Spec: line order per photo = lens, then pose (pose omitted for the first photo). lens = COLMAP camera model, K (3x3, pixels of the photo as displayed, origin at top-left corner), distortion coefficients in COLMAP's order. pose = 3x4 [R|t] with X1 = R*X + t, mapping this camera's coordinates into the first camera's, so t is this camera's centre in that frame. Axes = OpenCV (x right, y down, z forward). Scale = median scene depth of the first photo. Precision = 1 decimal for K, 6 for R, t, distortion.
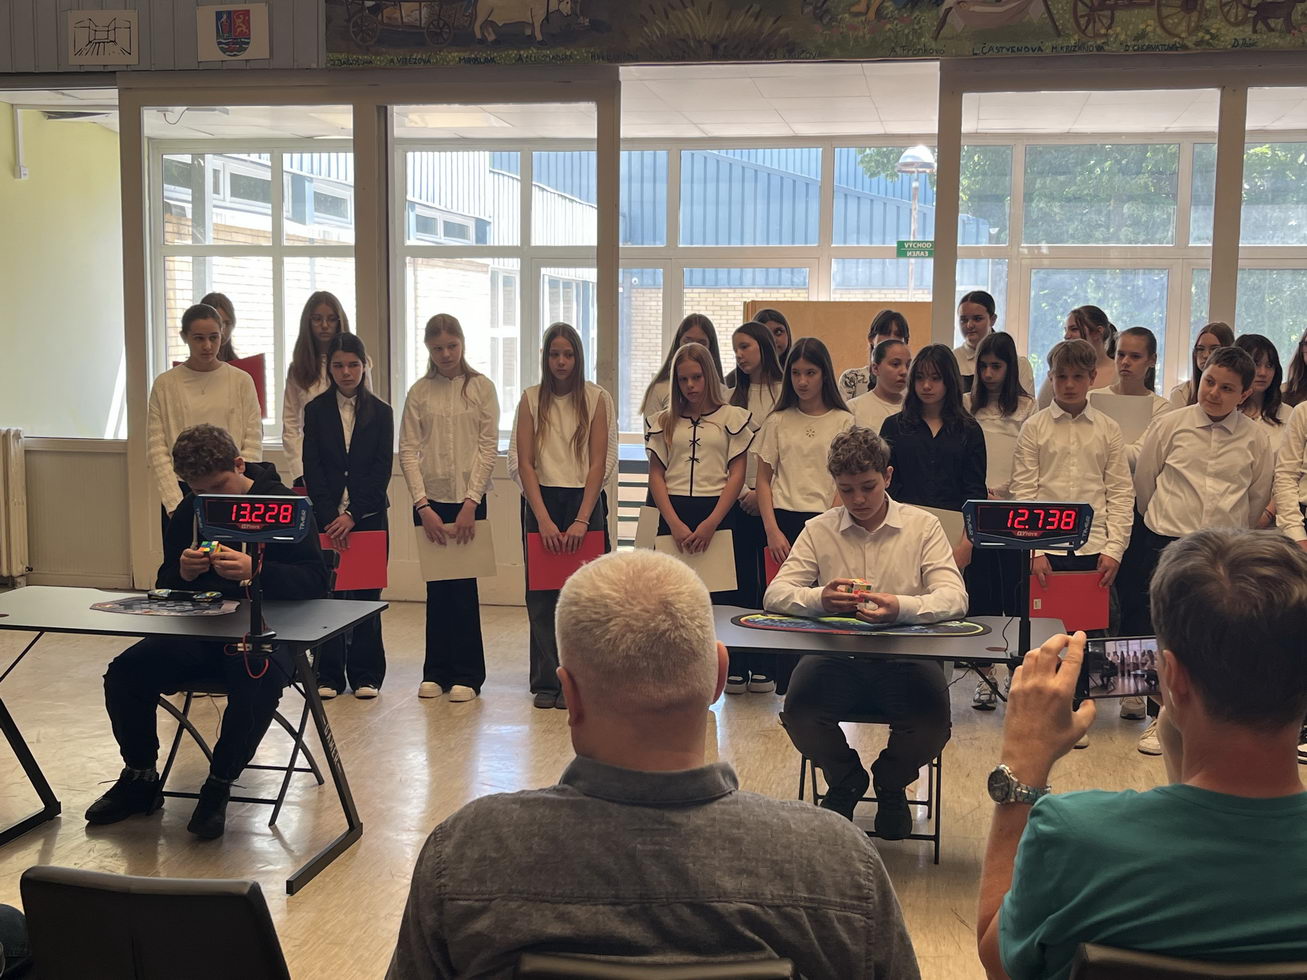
lens RADIAL K [[1622.6, 0, 664.6], [0, 1622.6, 491.4], [0, 0, 1]] dist [0.027701, 0.000000]
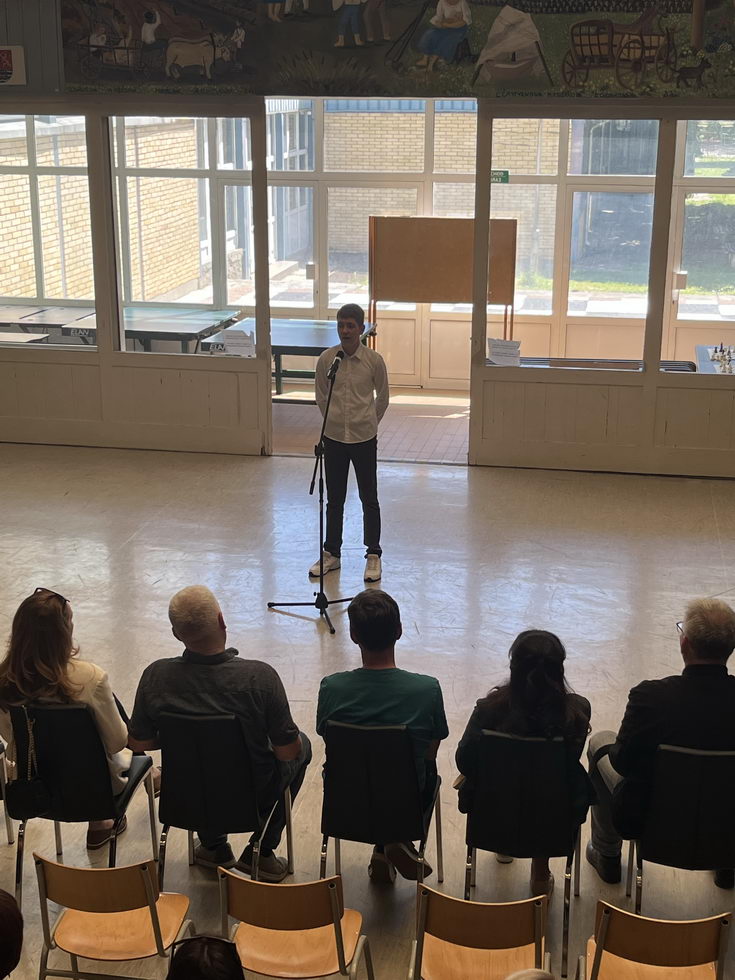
lens RADIAL K [[1445.4, 0, 382.4], [0, 1445.4, 509.3], [0, 0, 1]] dist [0.023364, 0.000000]
pose [[0.999972, -0.006353, 0.003900, 0.071413], [0.005524, 0.982809, 0.184543, -0.132499], [-0.005005, -0.184517, 0.982817, -0.361185]]
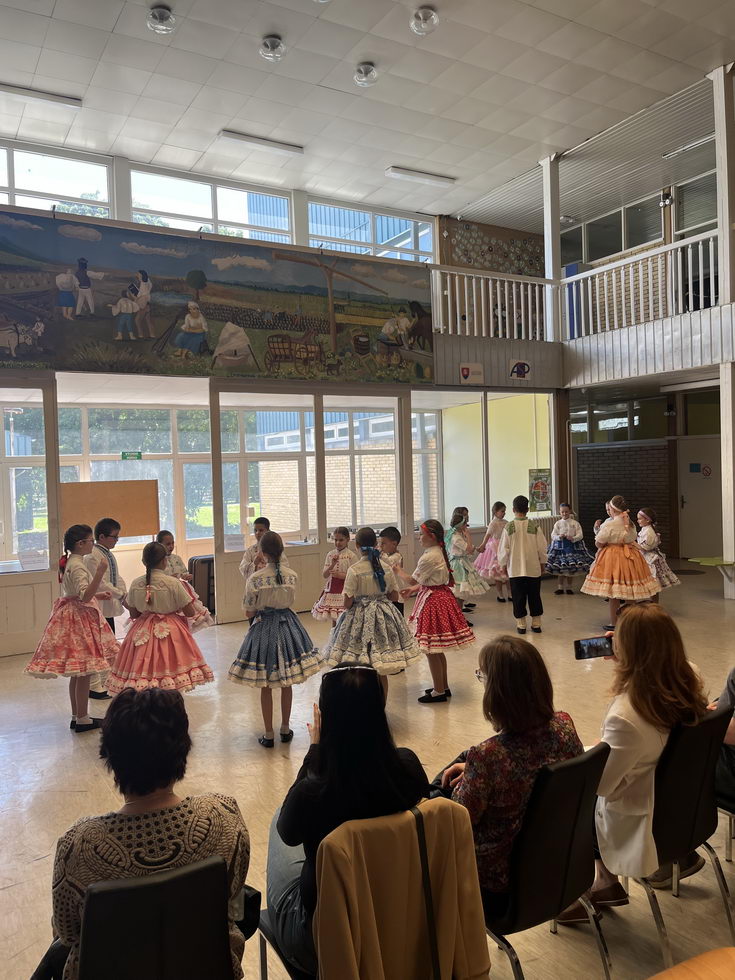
lens RADIAL K [[744.0, 0, 371.9], [0, 744.0, 488.2], [0, 0, 1]] dist [0.043839, -0.057163]
pose [[0.747302, -0.051639, 0.662475, -0.351840], [0.111067, 0.992657, -0.047912, -0.032086], [-0.655136, 0.109384, 0.747551, 0.072377]]
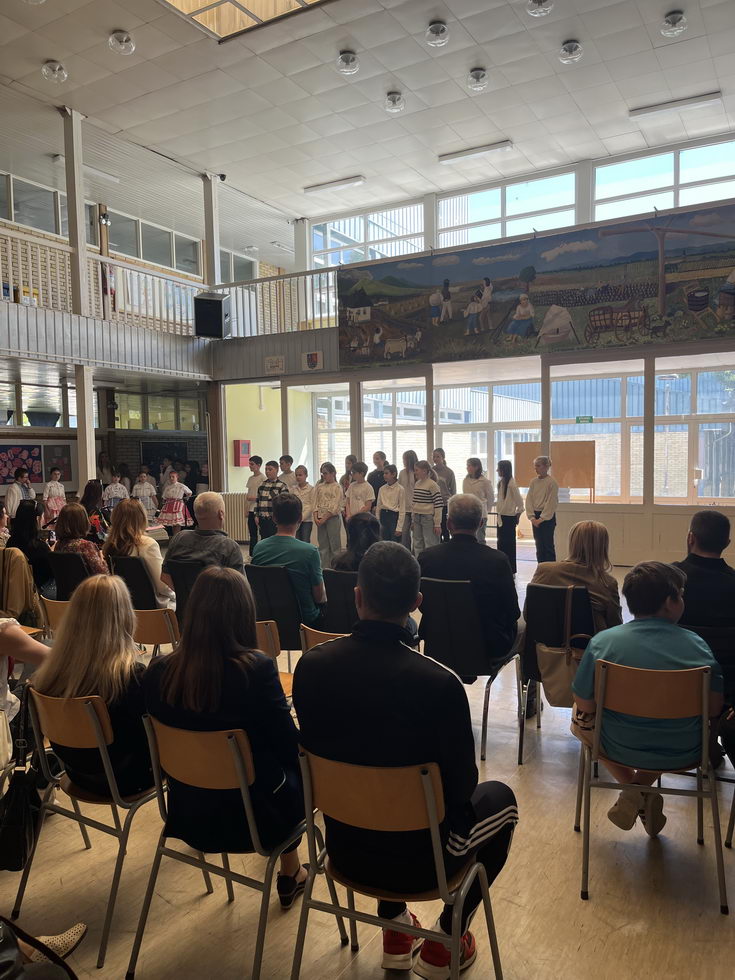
lens RADIAL K [[744.0, 0, 365.9], [0, 744.0, 498.7], [0, 0, 1]] dist [0.043839, -0.057163]
pose [[0.940956, -0.005443, -0.338484, 0.304125], [-0.009110, 0.999101, -0.041391, 0.031378], [0.338405, 0.042031, 0.940061, -0.264145]]
